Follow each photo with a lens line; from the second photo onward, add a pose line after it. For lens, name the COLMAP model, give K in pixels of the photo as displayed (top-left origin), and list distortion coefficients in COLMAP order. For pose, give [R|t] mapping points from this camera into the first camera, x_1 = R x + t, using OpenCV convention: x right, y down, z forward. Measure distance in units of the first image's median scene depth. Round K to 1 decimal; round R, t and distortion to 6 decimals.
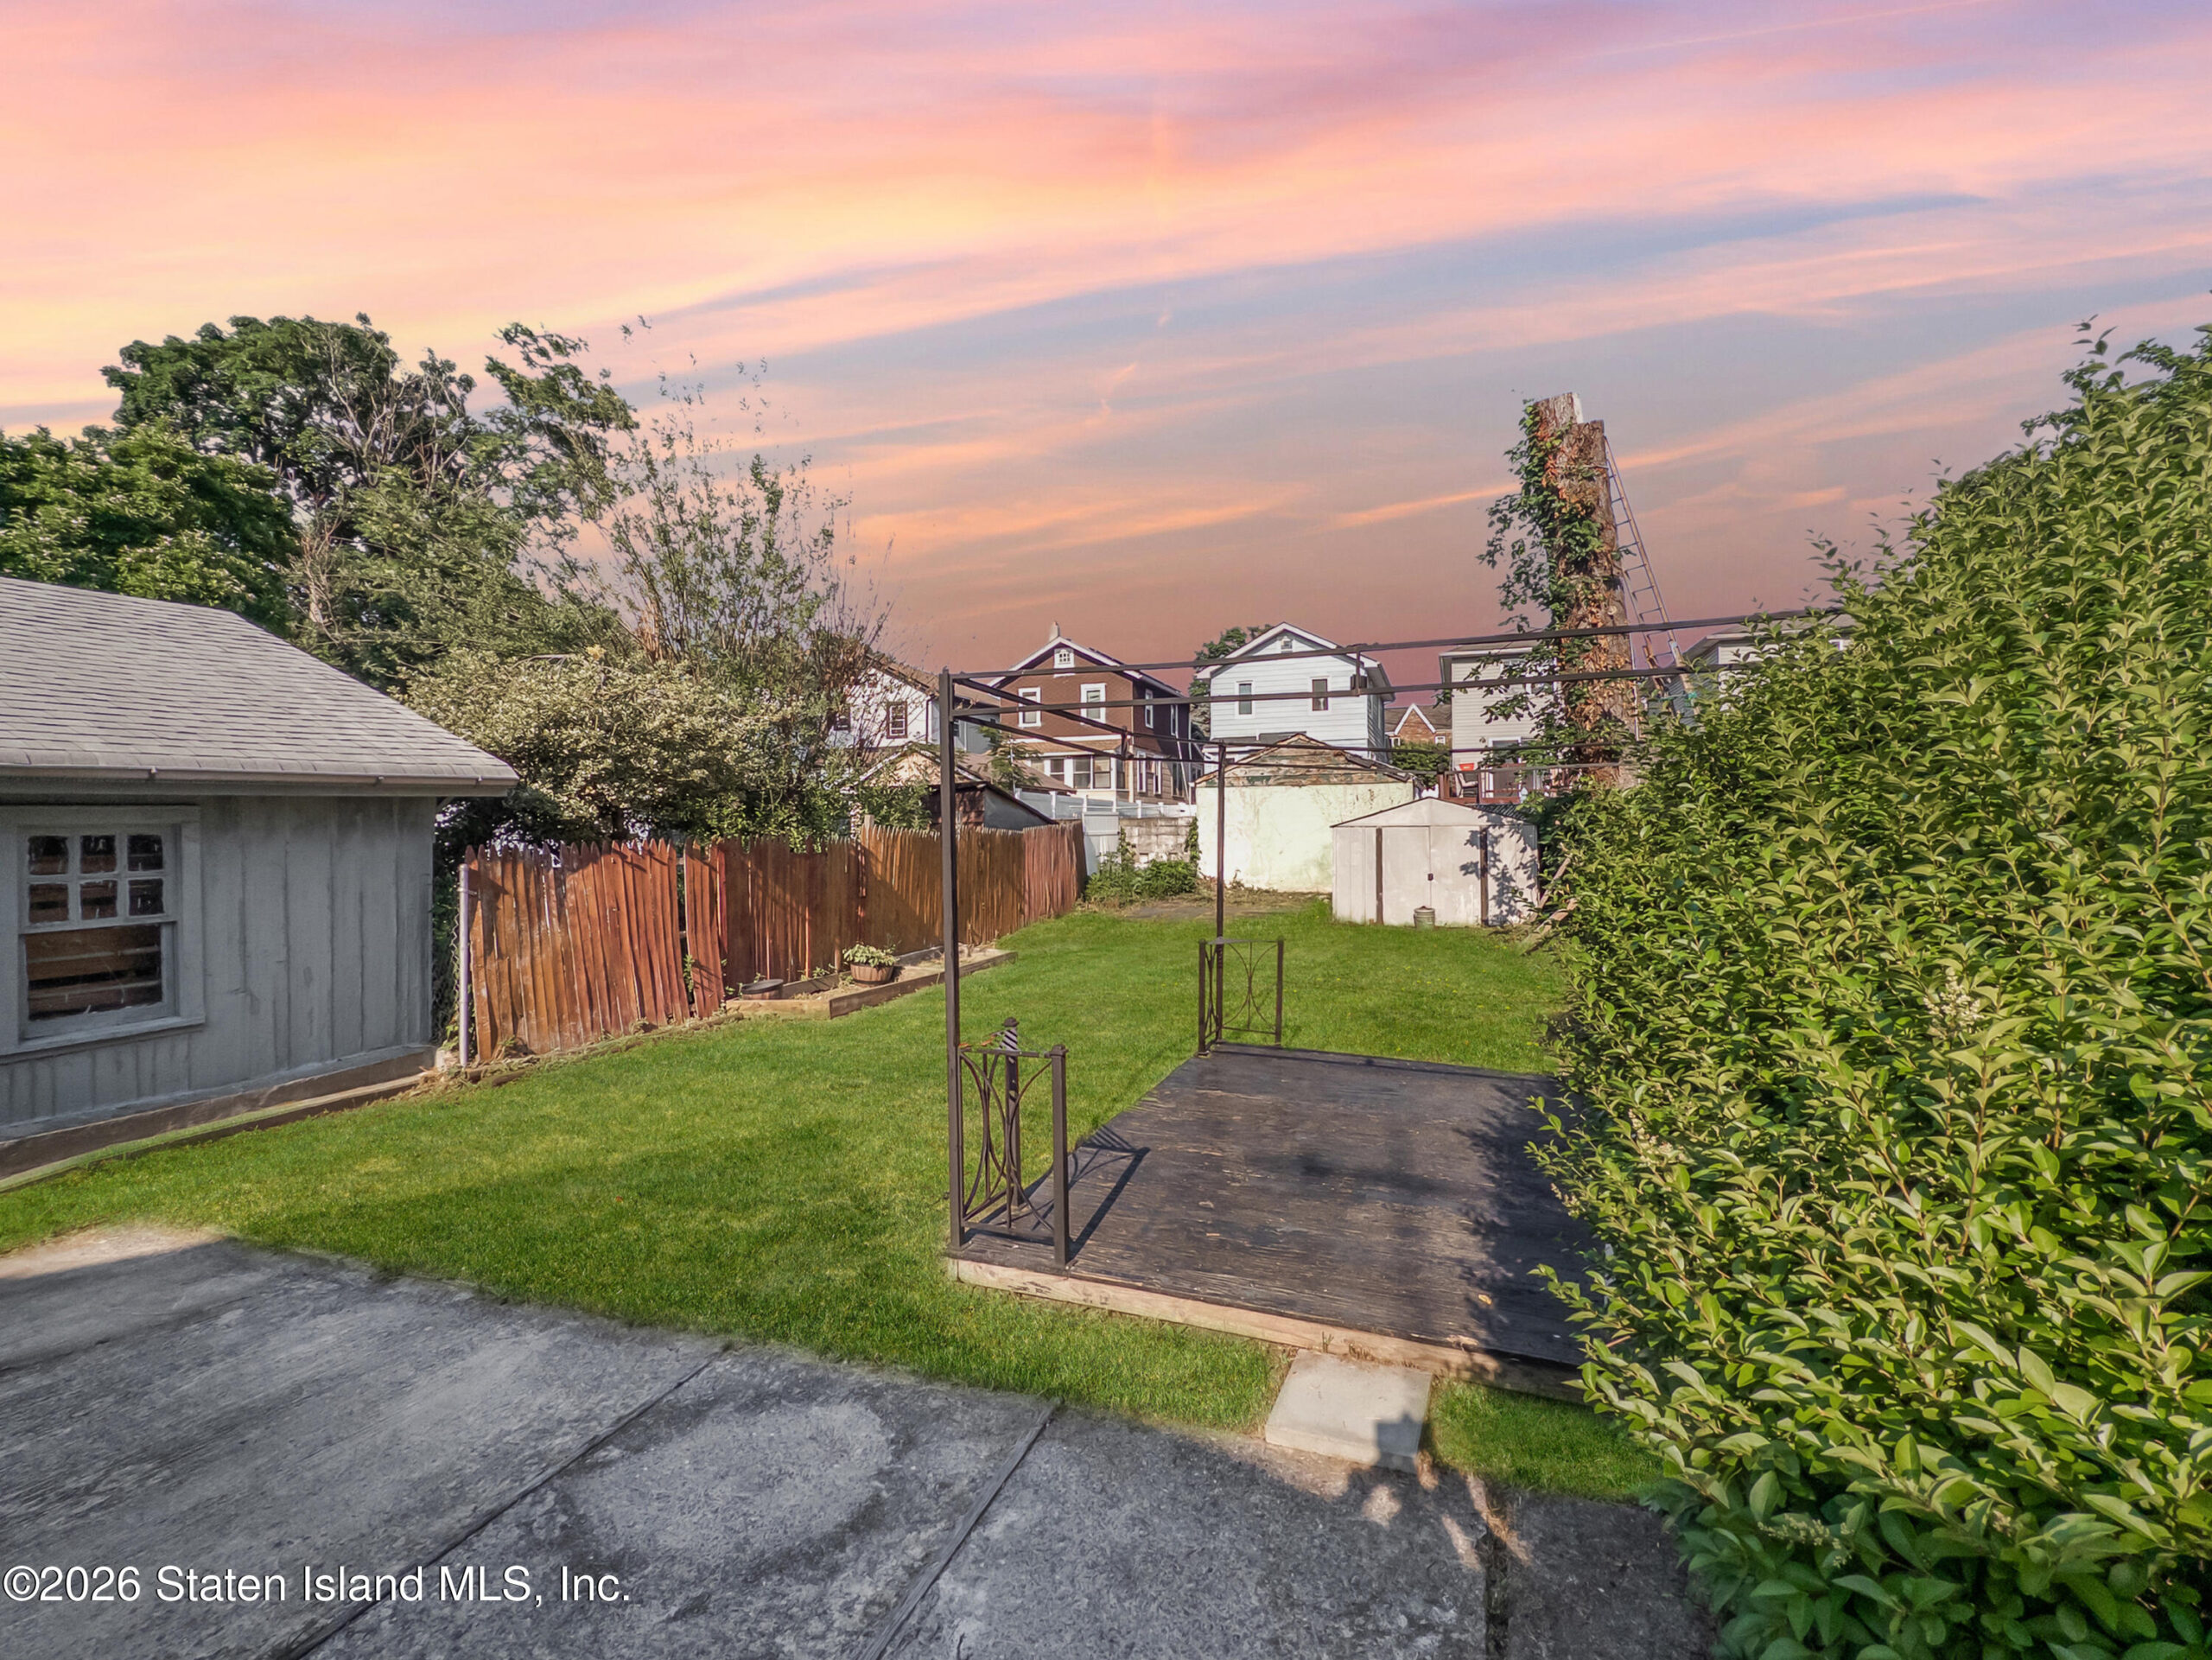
lens RADIAL K [[979.4, 0, 1112.7], [0, 979.4, 829.3], [0, 0, 1]] dist [0.002318, 0.000152]
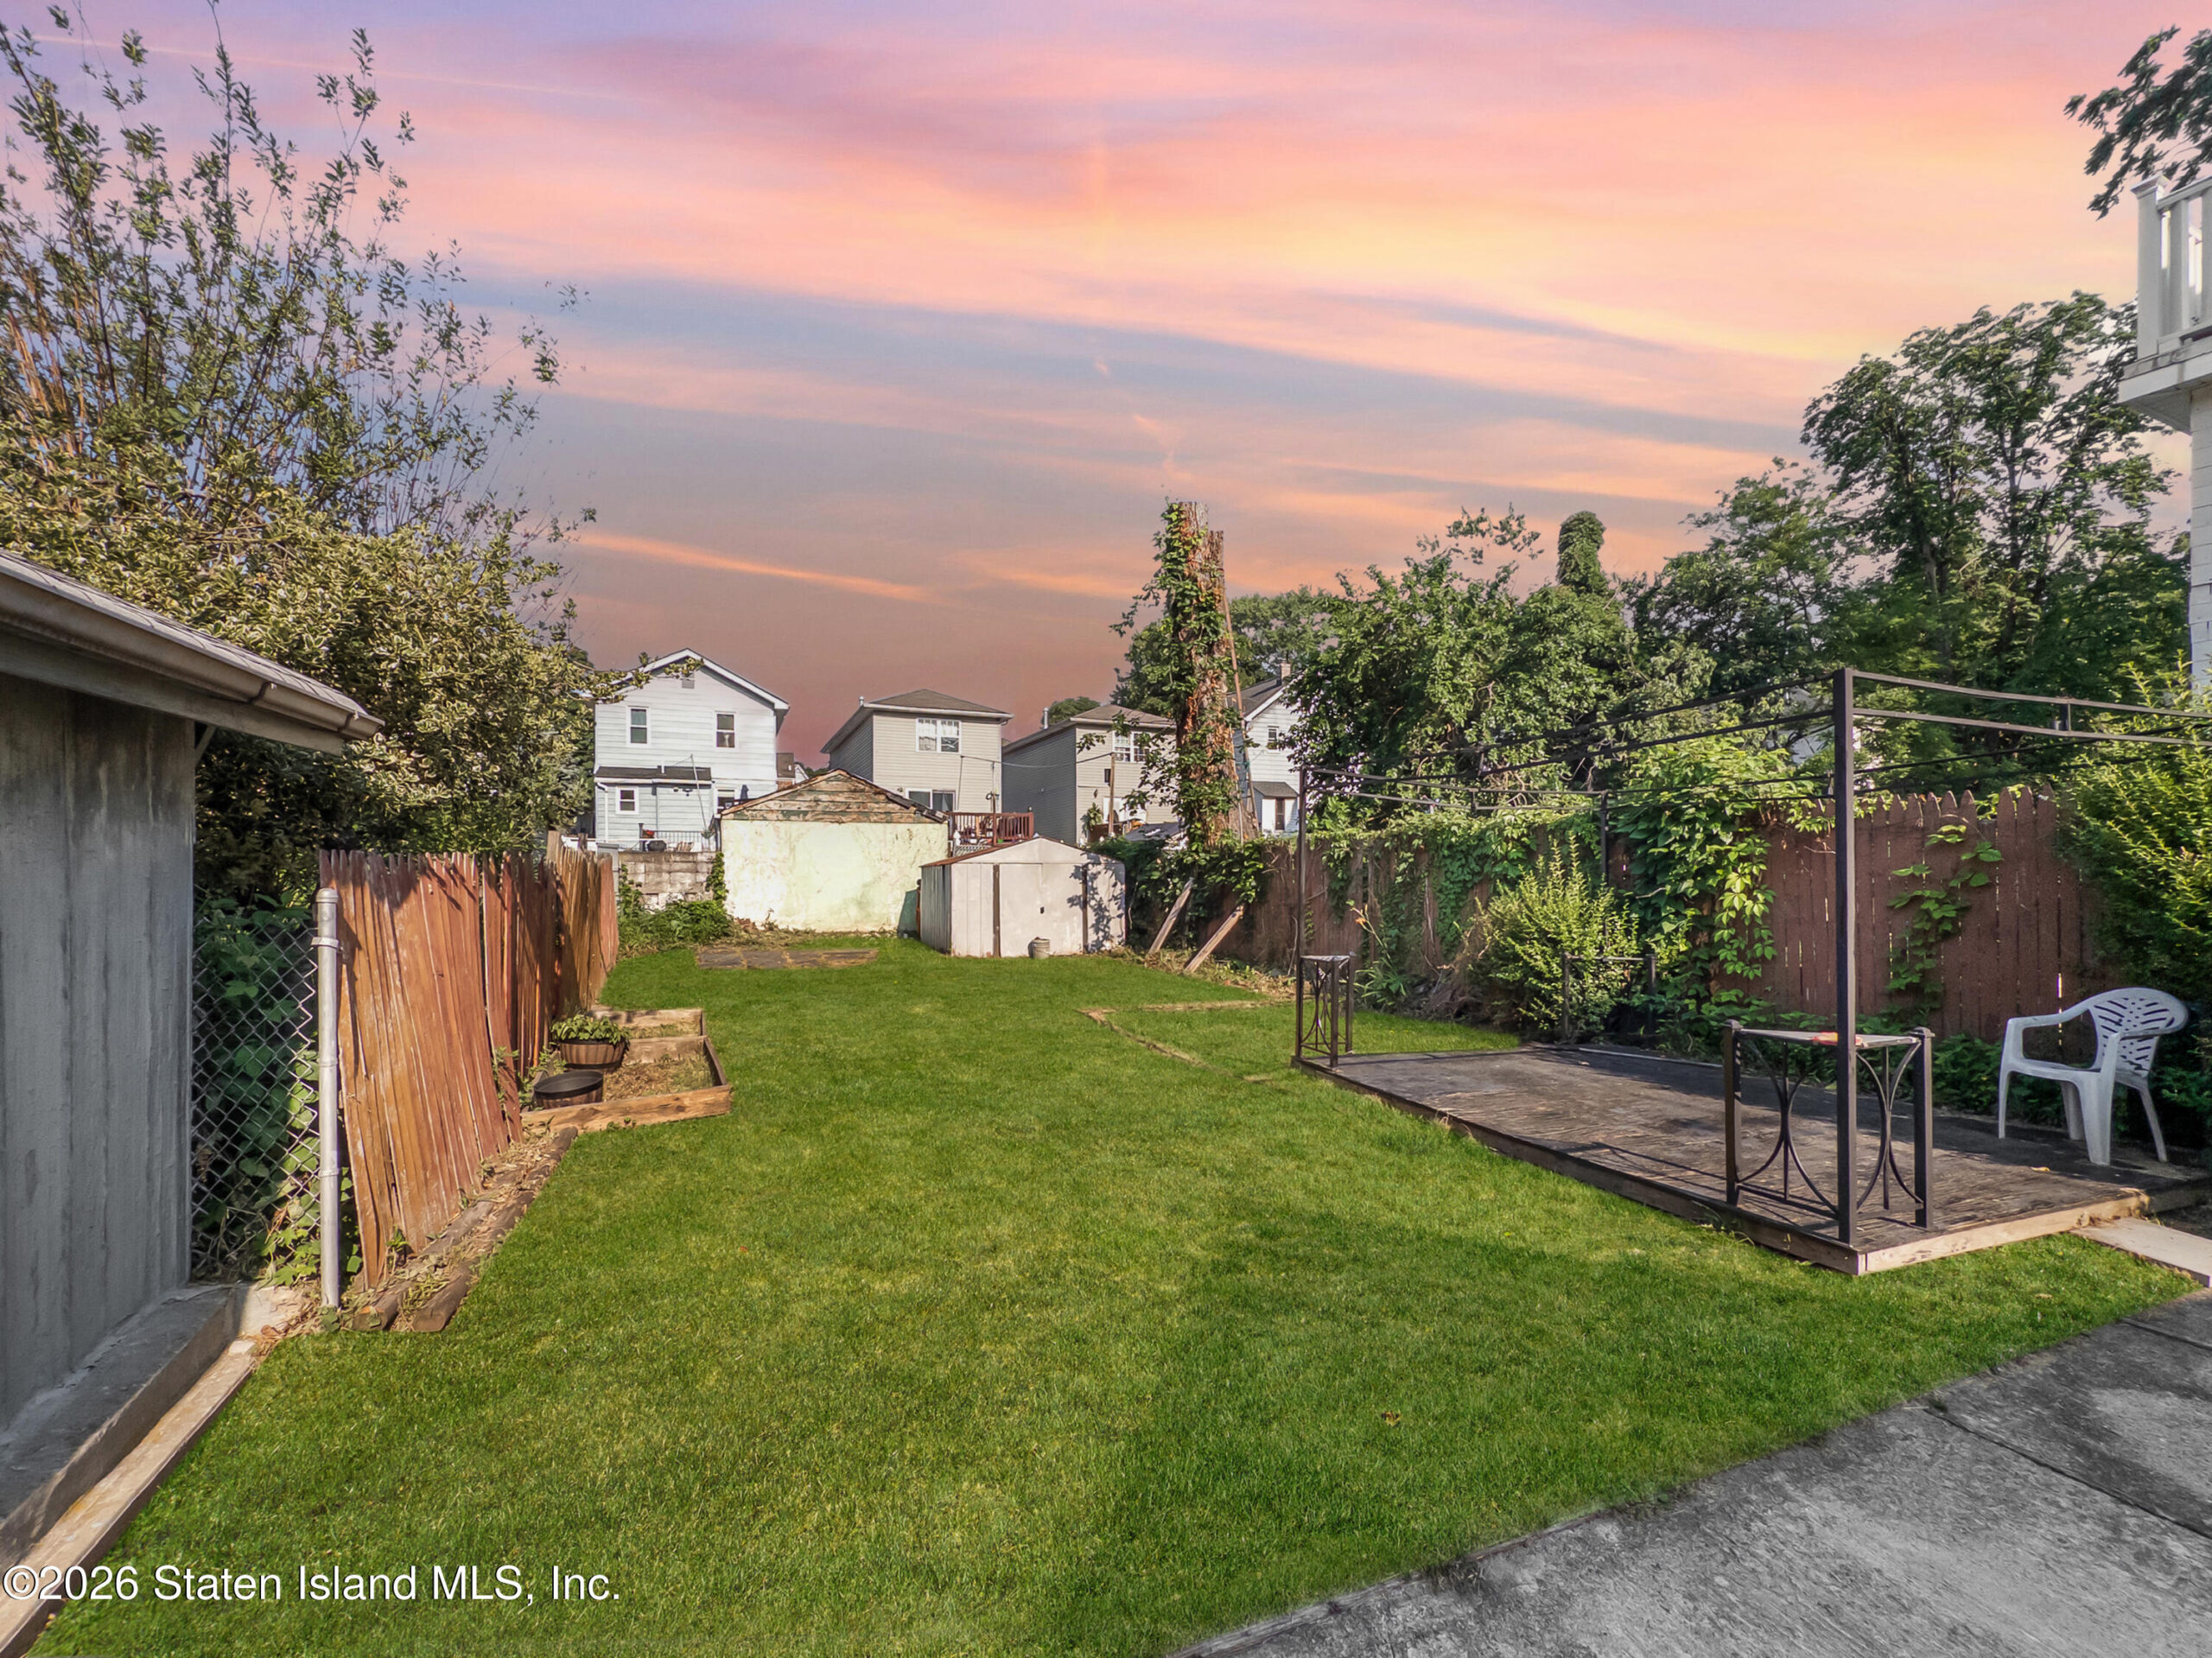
lens RADIAL K [[925.2, 0, 1090.2], [0, 925.2, 900.9], [0, 0, 1]] dist [-0.000280, -0.000378]
pose [[0.744341, -0.012932, 0.667674, -0.332171], [-0.004813, 0.999683, 0.024728, 0.013487], [-0.667782, -0.021619, 0.744043, 0.199852]]
